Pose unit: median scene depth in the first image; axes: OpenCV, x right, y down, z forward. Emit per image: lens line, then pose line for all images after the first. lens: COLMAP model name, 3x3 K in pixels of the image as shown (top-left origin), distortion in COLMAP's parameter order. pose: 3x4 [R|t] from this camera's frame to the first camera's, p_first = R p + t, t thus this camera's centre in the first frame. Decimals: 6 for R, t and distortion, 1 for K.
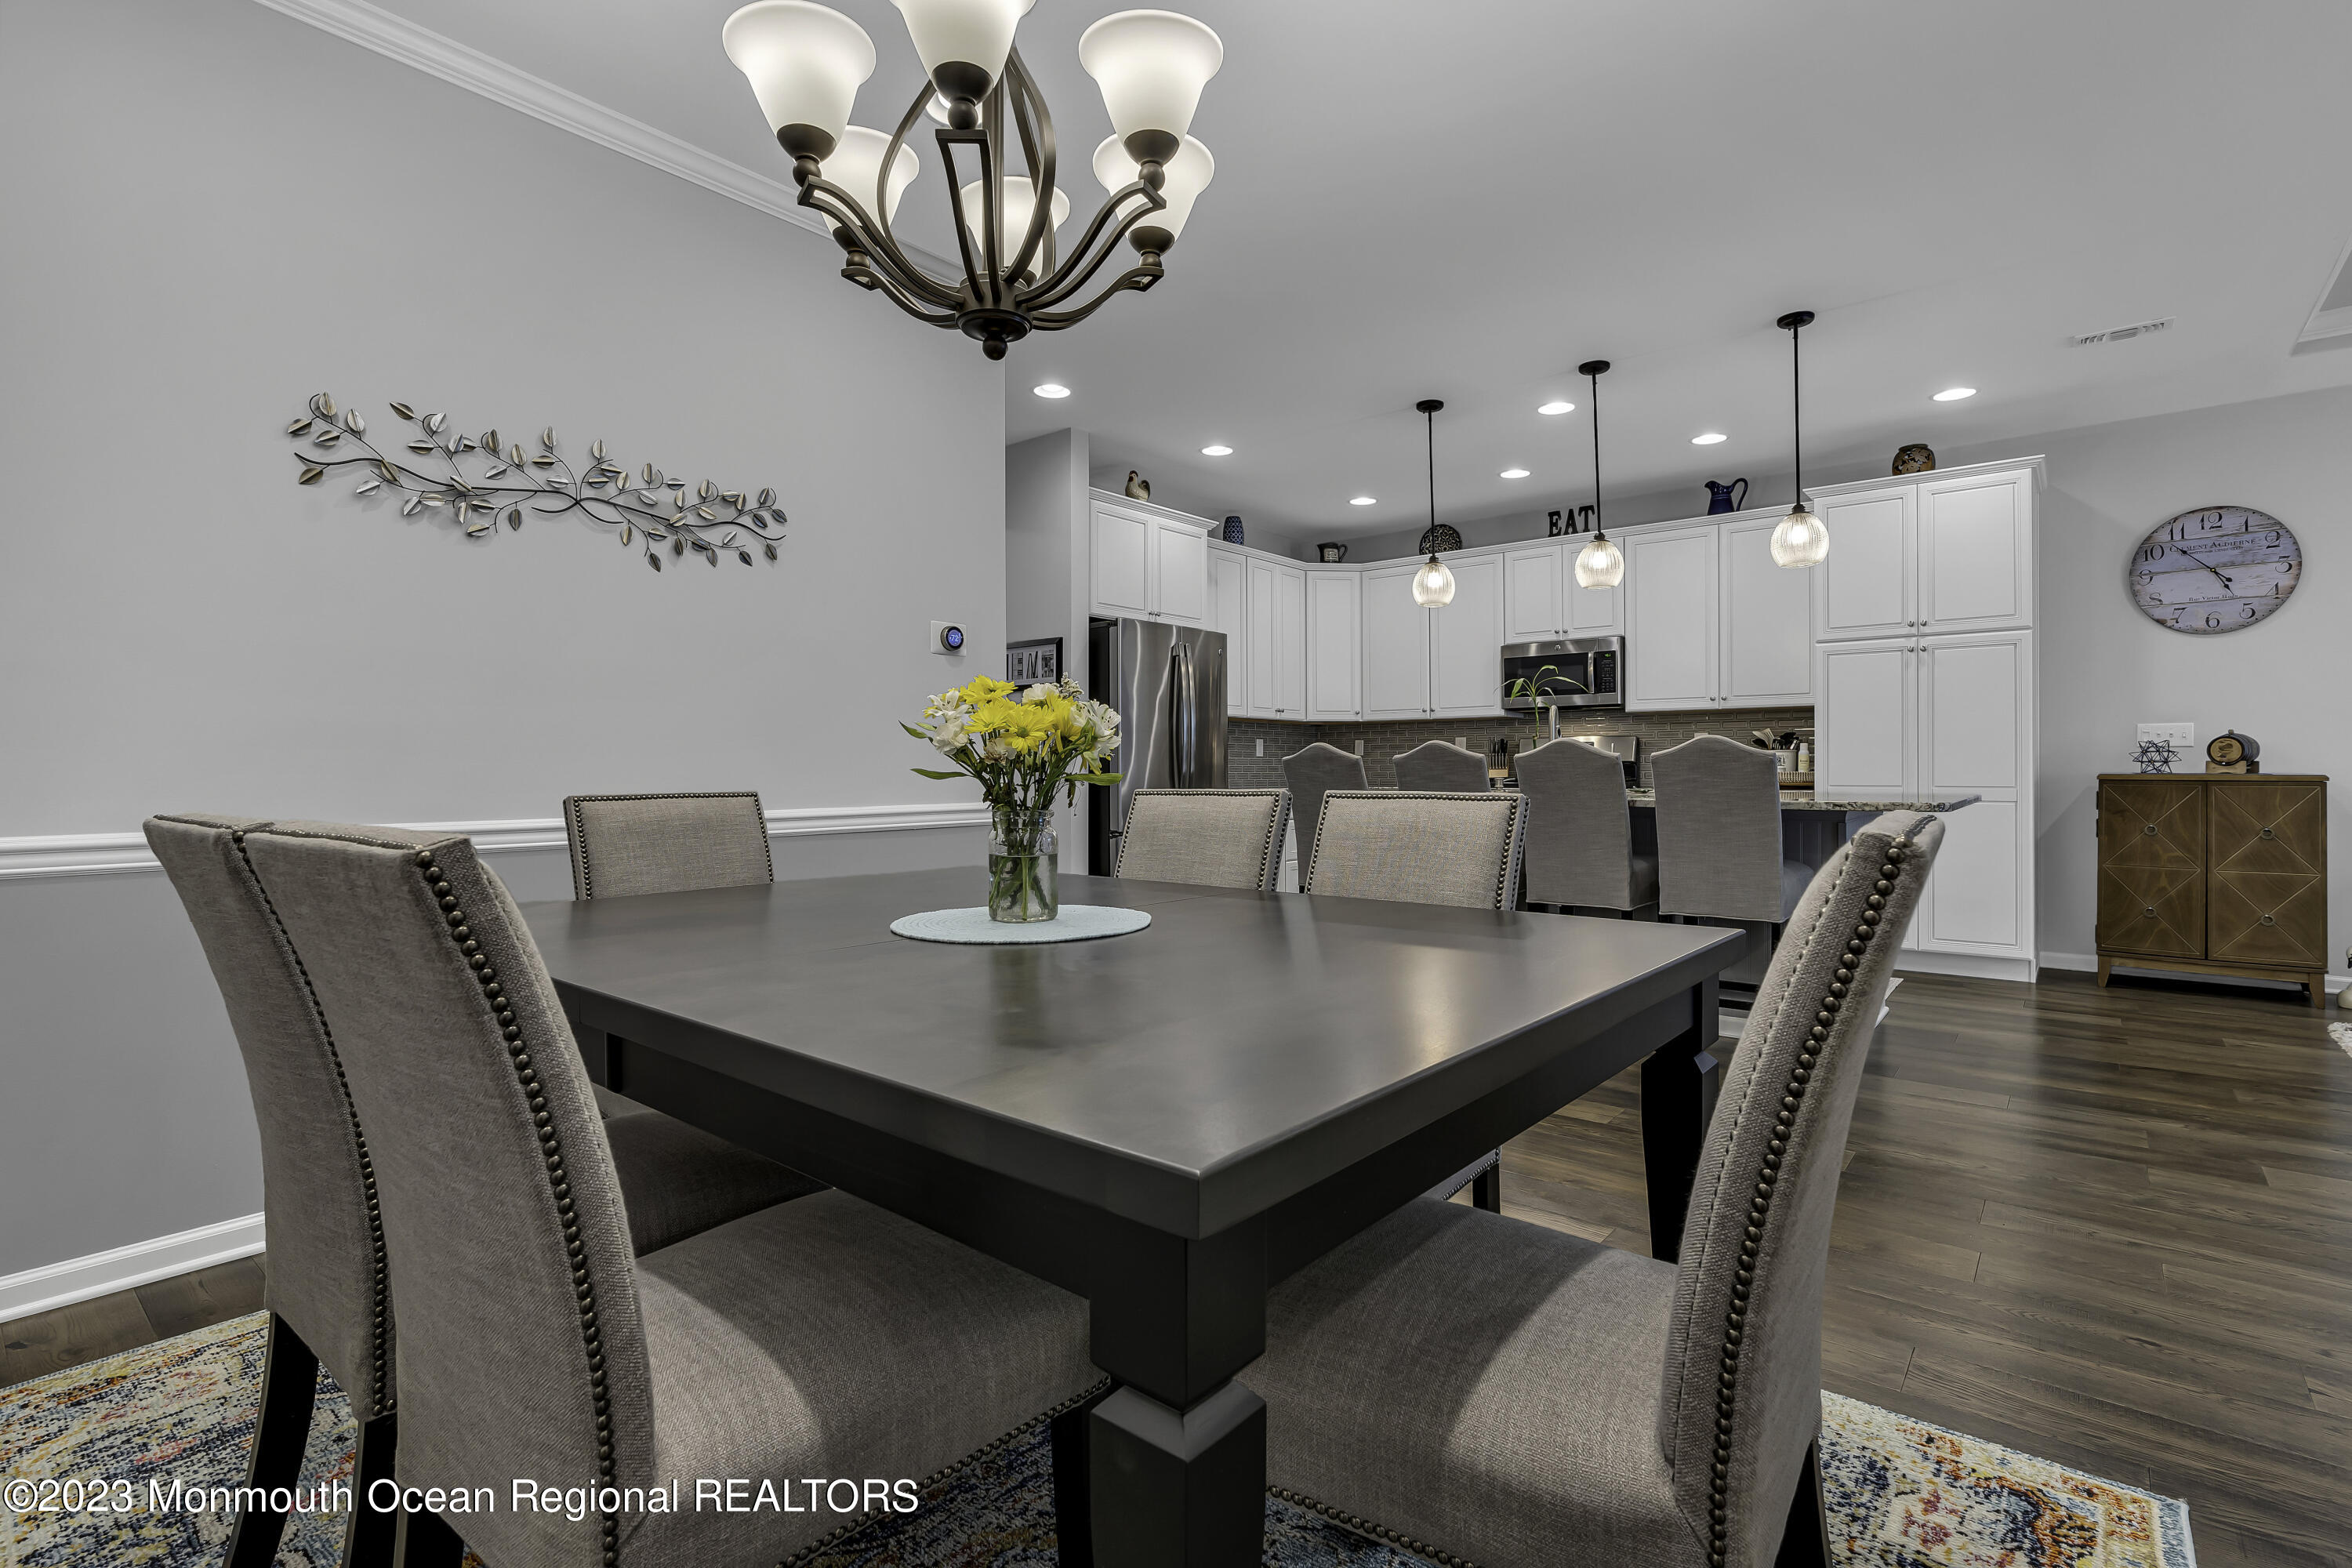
lens RADIAL K [[1081.9, 0, 1191.8], [0, 1081.9, 779.9], [0, 0, 1]] dist [-0.011609, 0.004021]
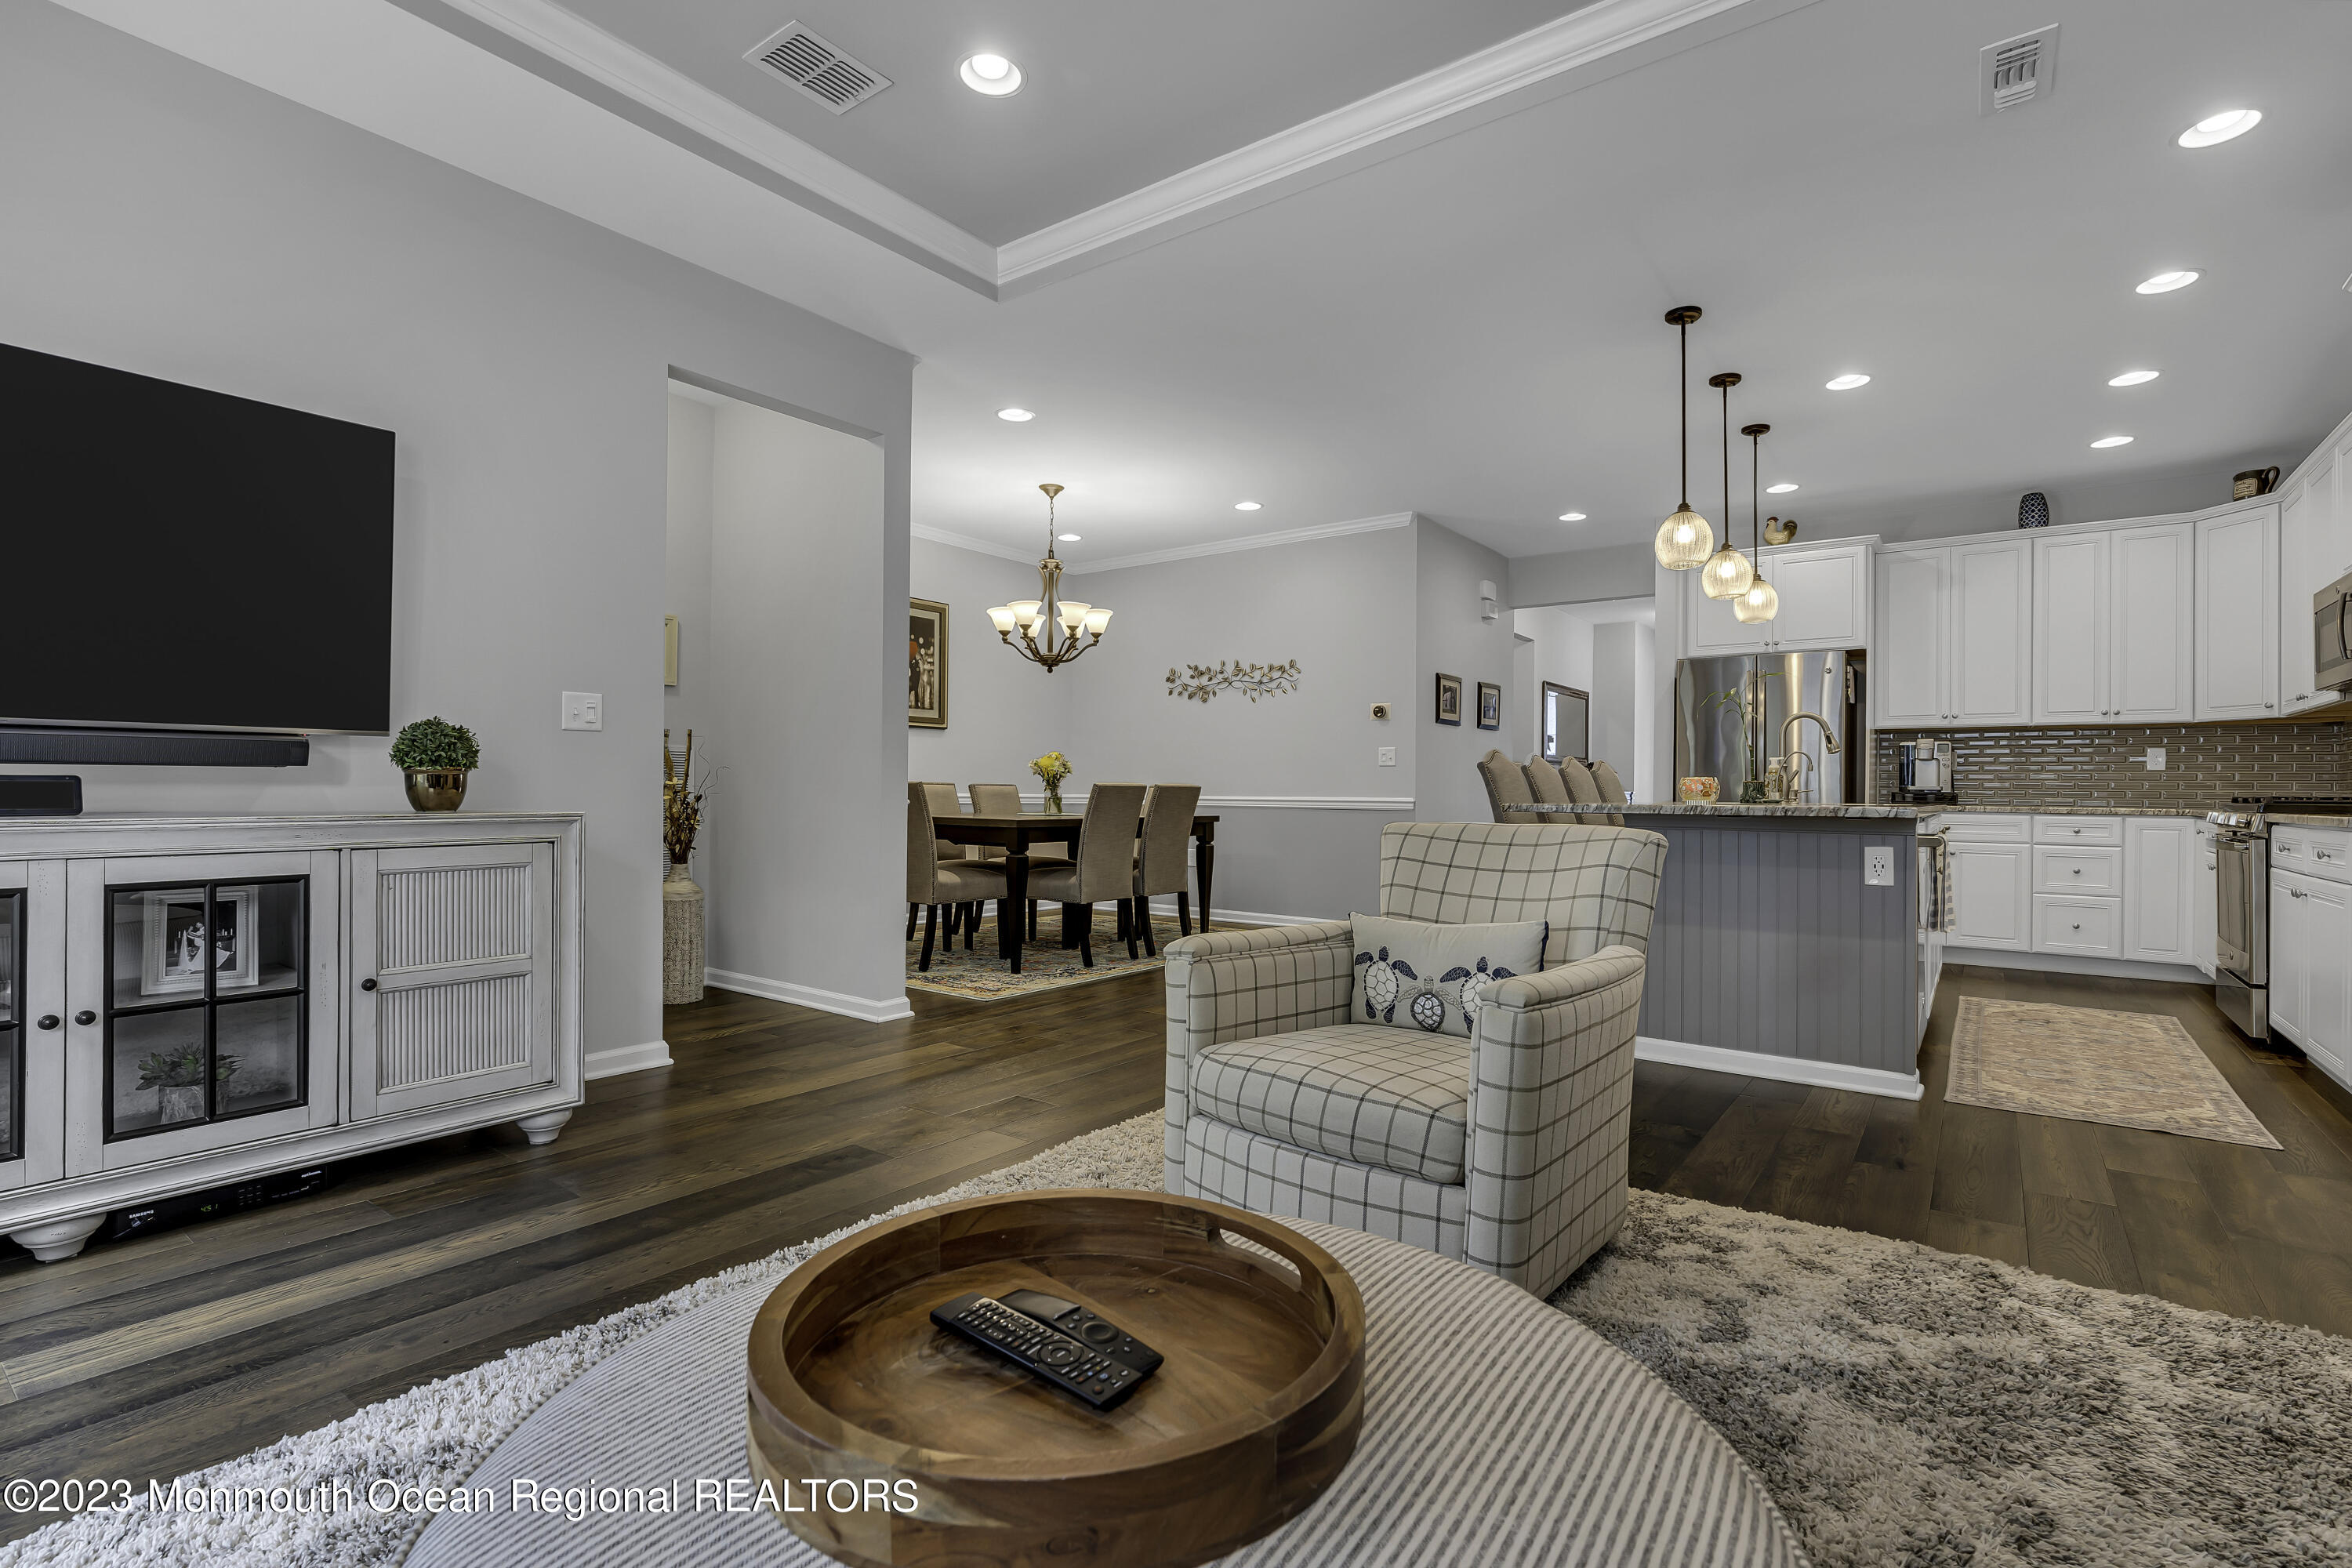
lens RADIAL K [[1081.9, 0, 1191.8], [0, 1081.9, 779.9], [0, 0, 1]] dist [-0.011609, 0.004021]
pose [[0.063827, -0.005921, -0.997943, 1.156063], [-0.019897, 0.999776, -0.007205, 0.006370], [0.997763, 0.020316, 0.063695, 0.385693]]
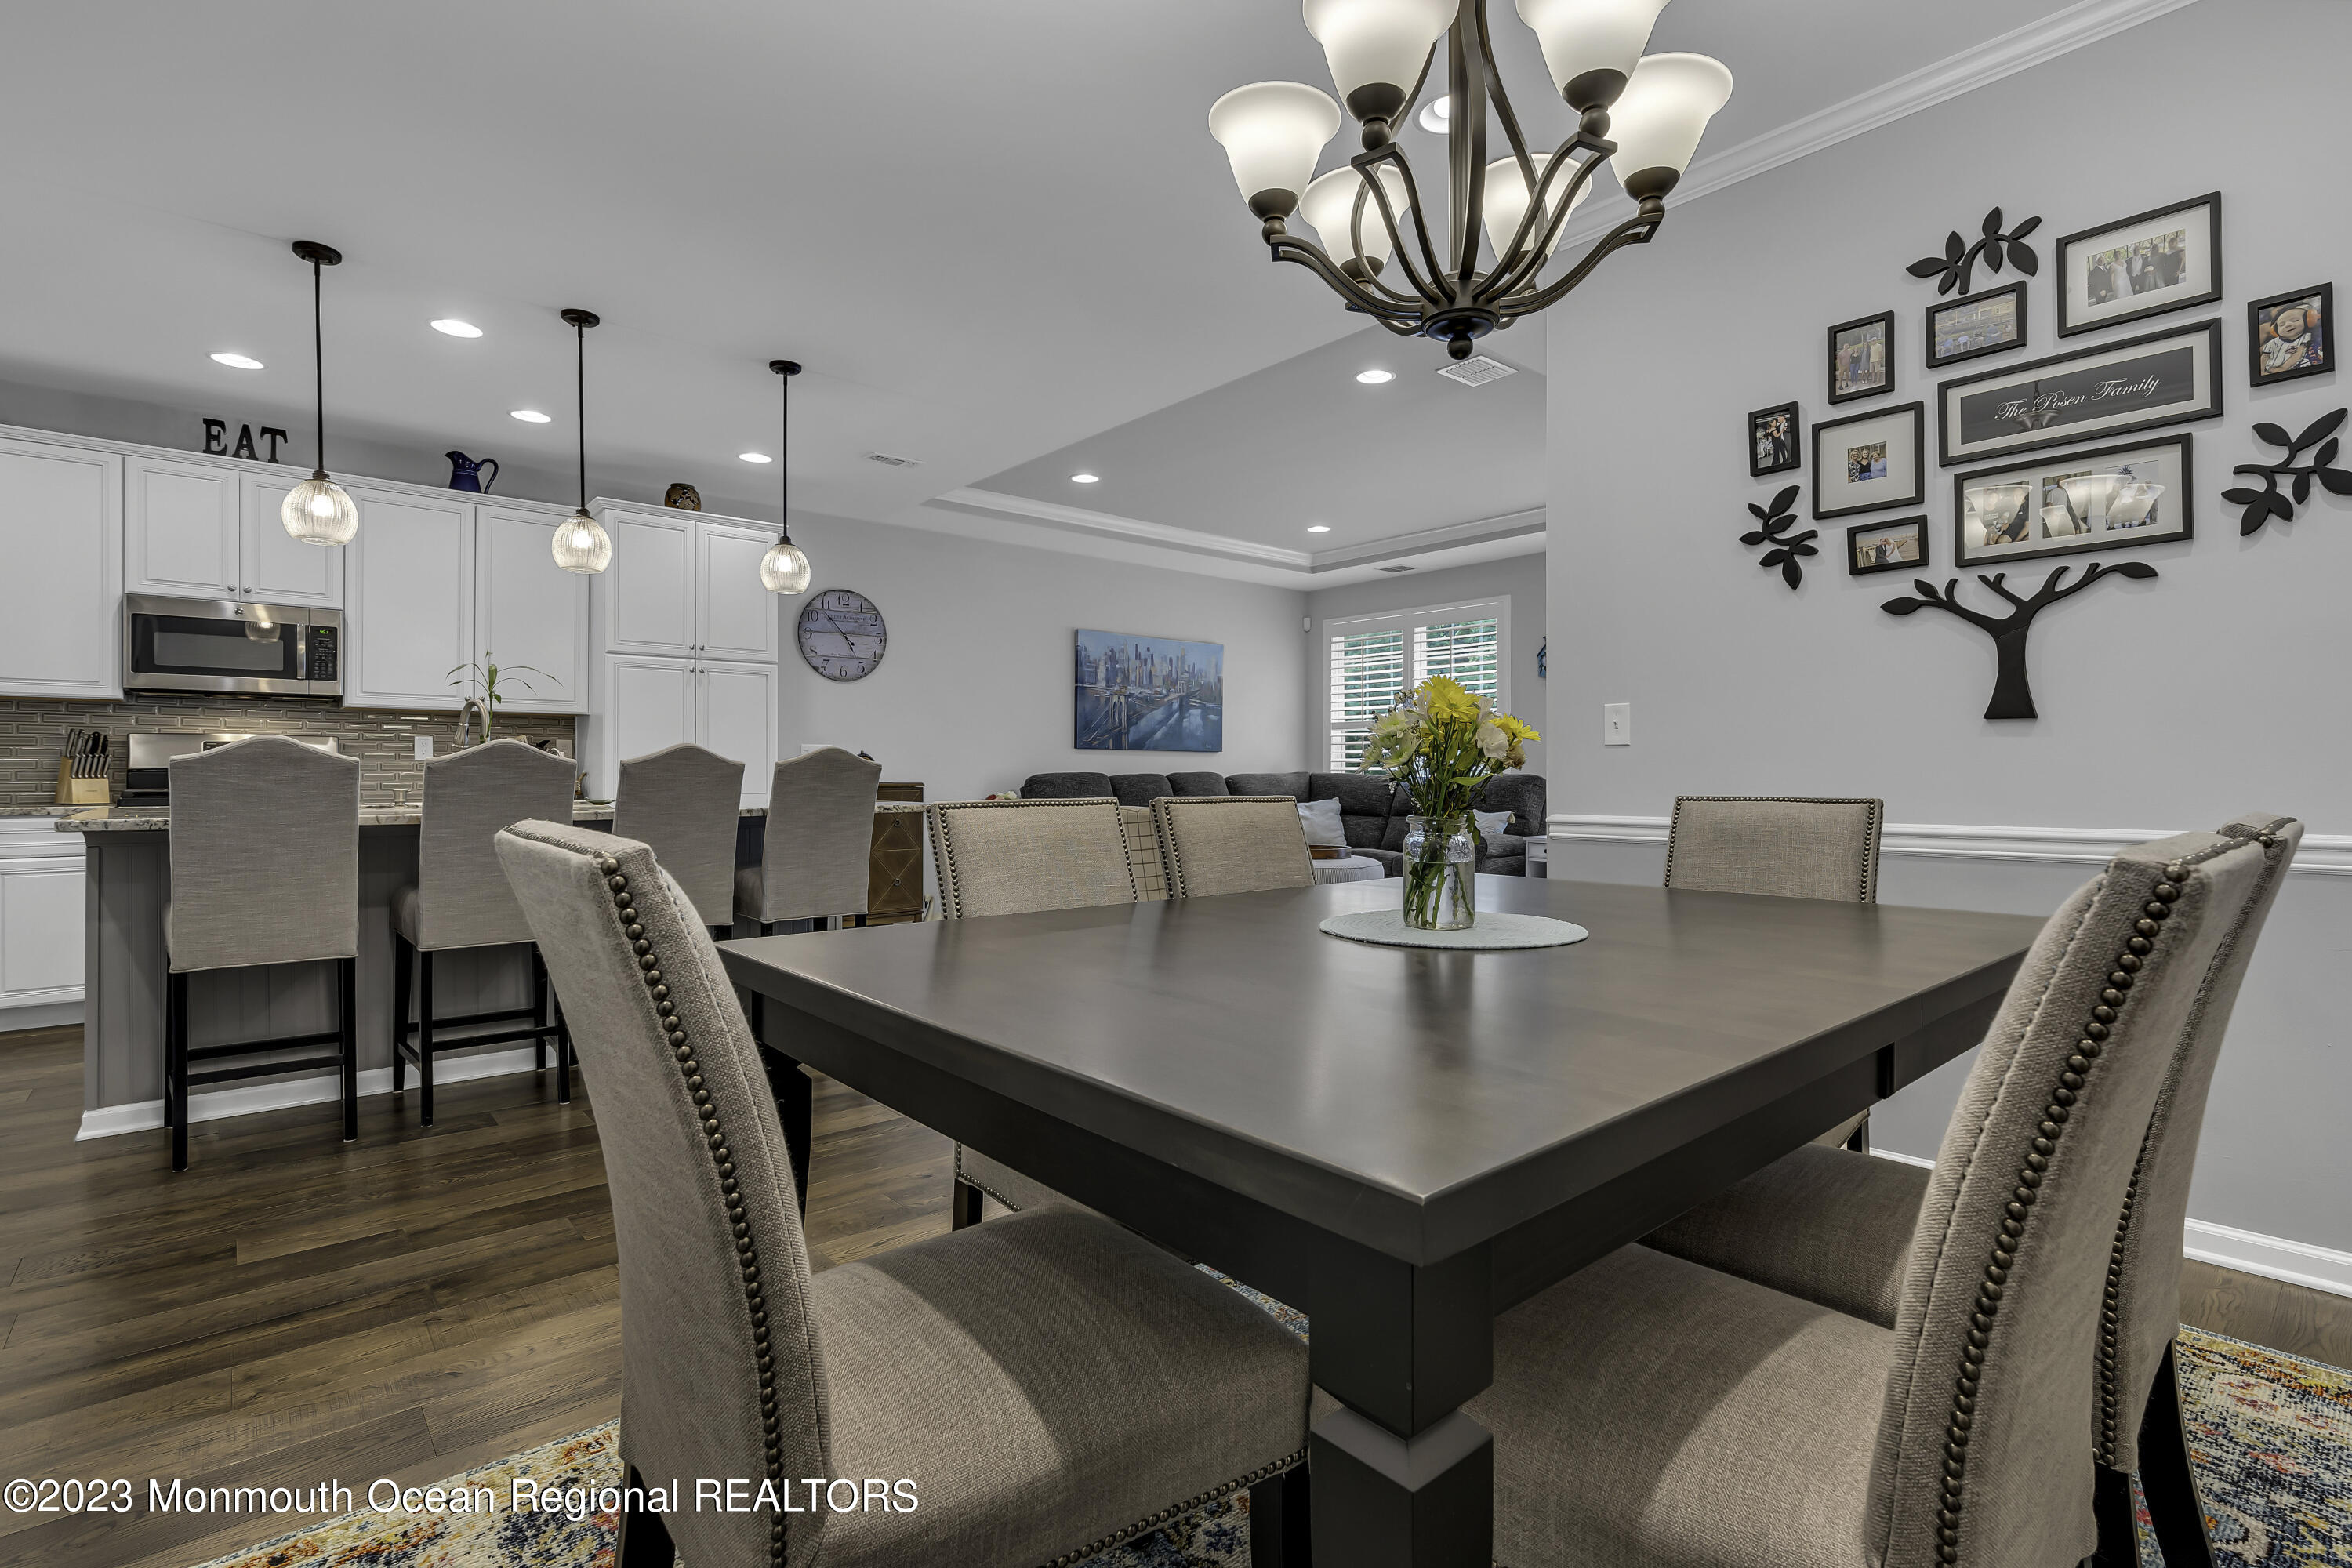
lens RADIAL K [[1086.7, 0, 1189.4], [0, 1086.7, 772.6], [0, 0, 1]] dist [-0.012129, 0.004876]
pose [[0.160589, 0.005875, 0.987004, -0.347897], [0.010054, 0.999921, -0.007588, -0.002395], [-0.986970, 0.011142, 0.160517, 0.322139]]
